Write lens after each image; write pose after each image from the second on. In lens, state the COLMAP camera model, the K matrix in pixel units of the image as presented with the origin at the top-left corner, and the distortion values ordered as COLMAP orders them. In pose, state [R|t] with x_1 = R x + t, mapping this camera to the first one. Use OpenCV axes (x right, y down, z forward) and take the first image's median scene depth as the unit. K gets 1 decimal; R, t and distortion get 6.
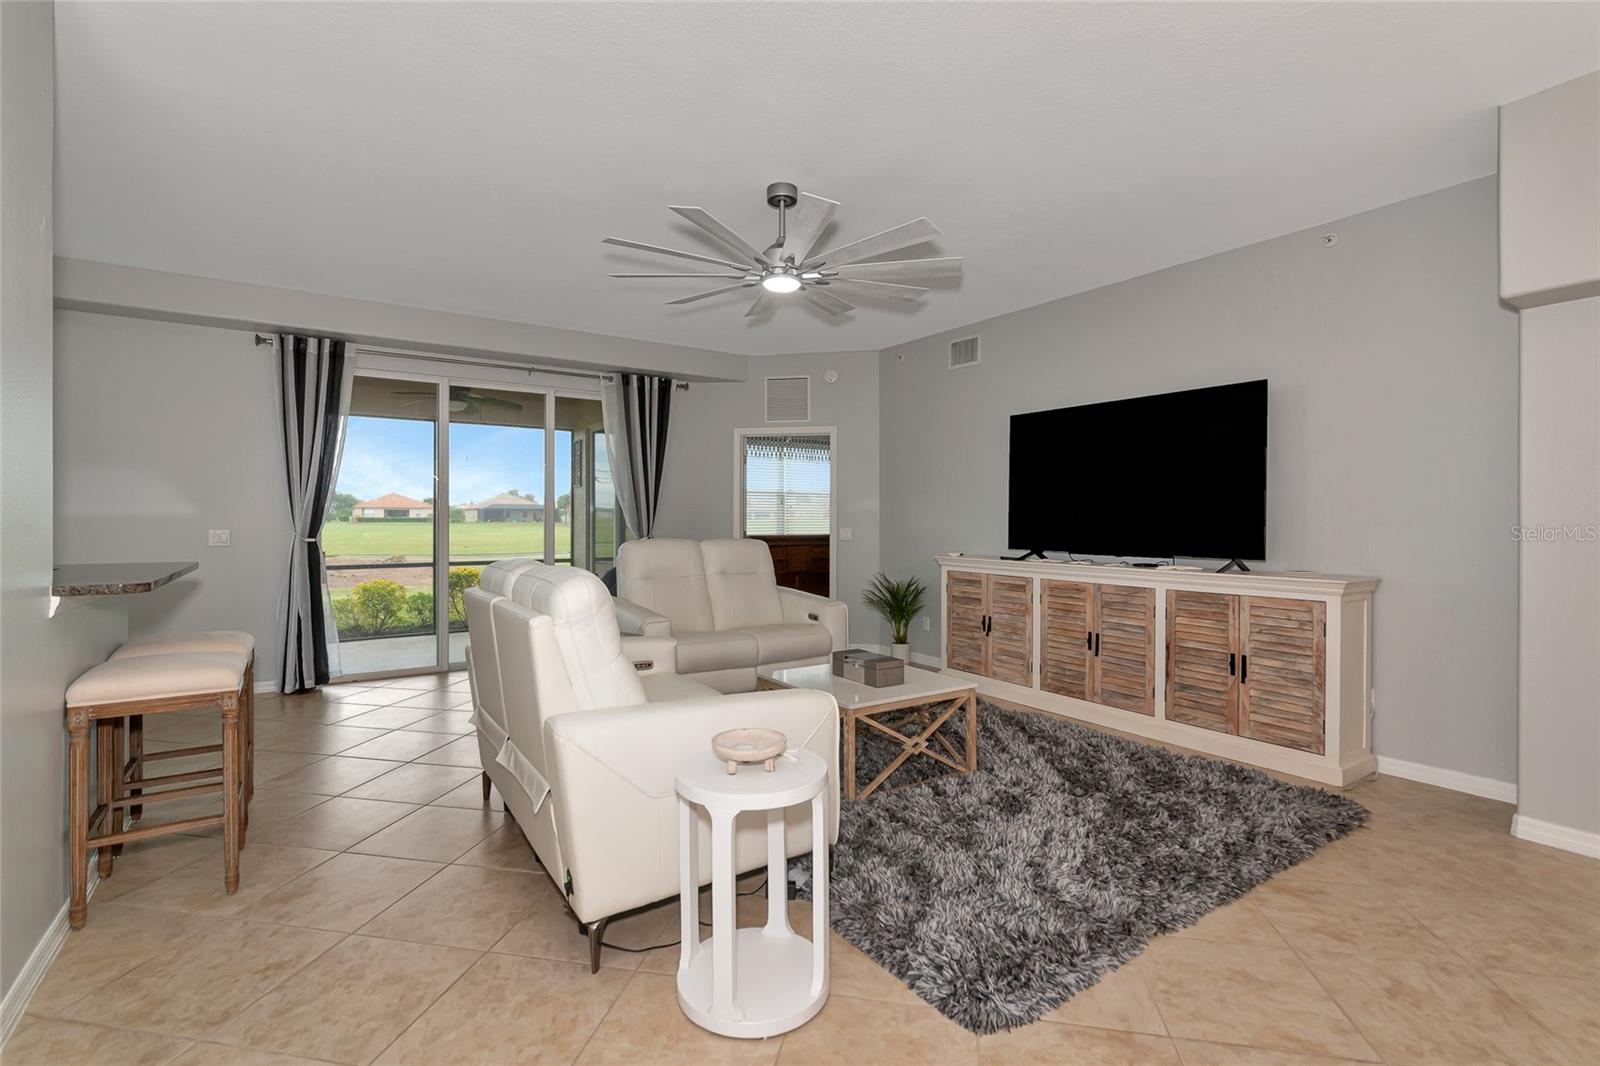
lens RADIAL K [[728.0, 0, 800.8], [0, 728.0, 527.6], [0, 0, 1]] dist [-0.006207, -0.001570]
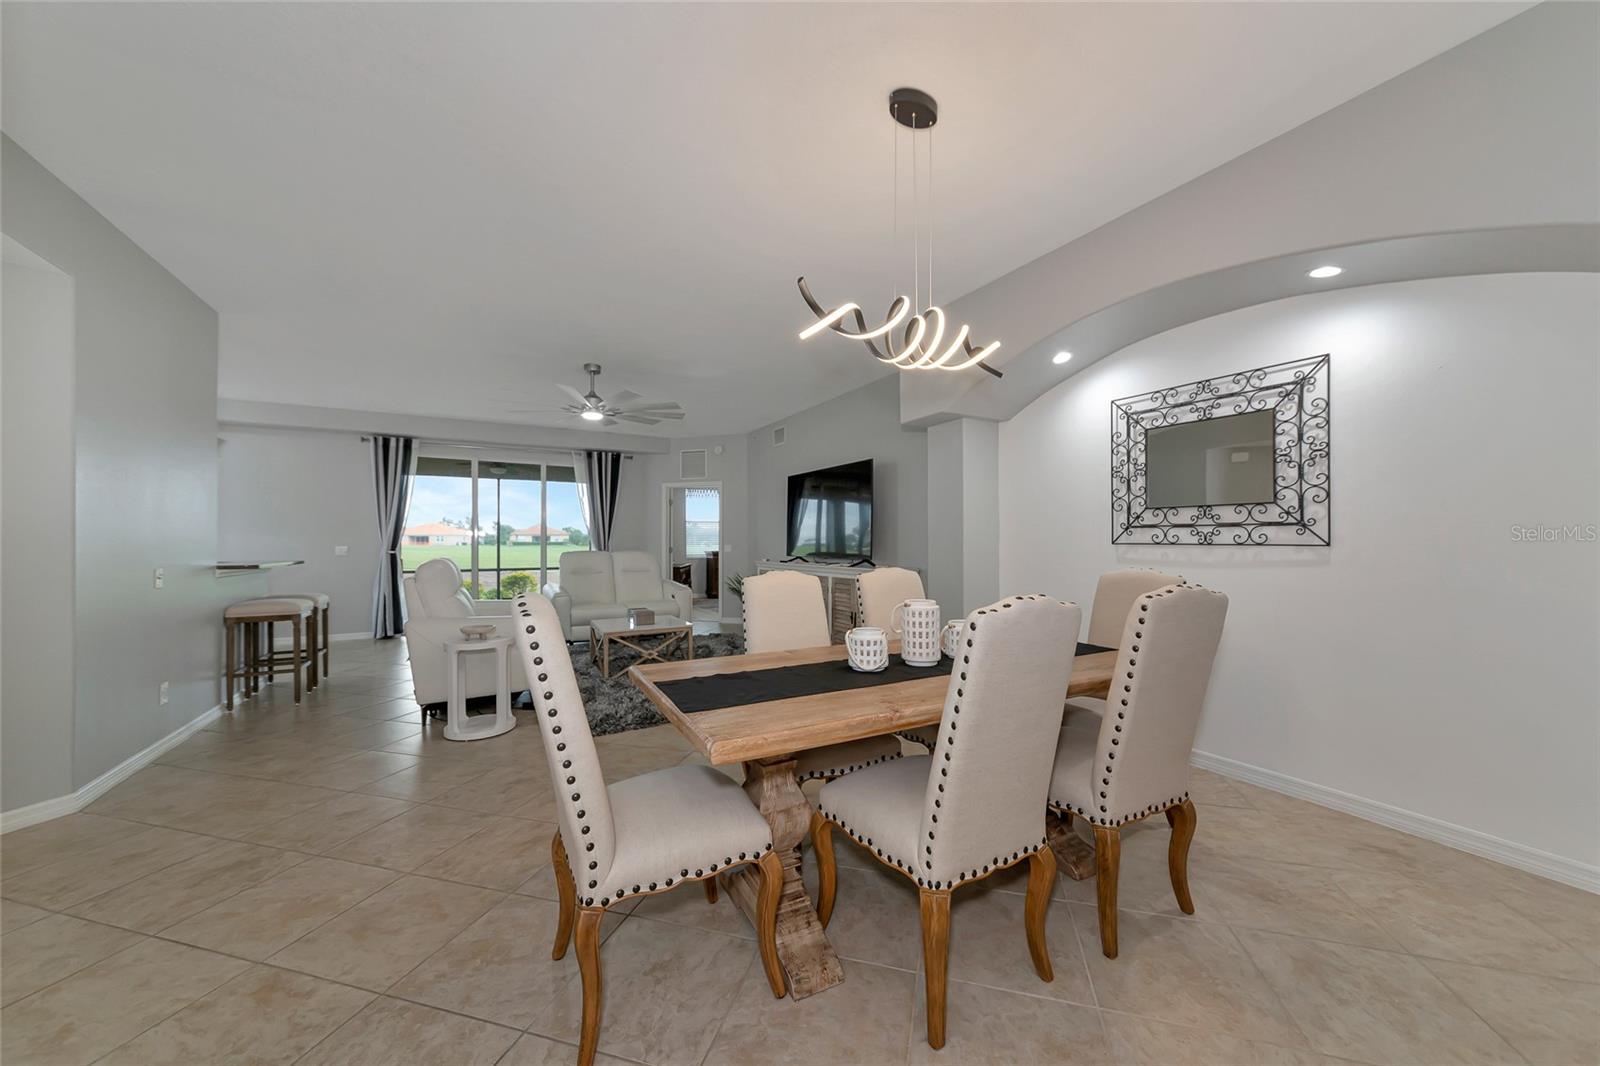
lens RADIAL K [[571.3, 0, 806.6], [0, 571.3, 541.9], [0, 0, 1]] dist [-0.002299, -0.000090]
pose [[0.997056, -0.004307, -0.076561, 0.420309], [0.003350, 0.999915, -0.012617, 0.013400], [0.076609, 0.012324, 0.996985, -0.294547]]
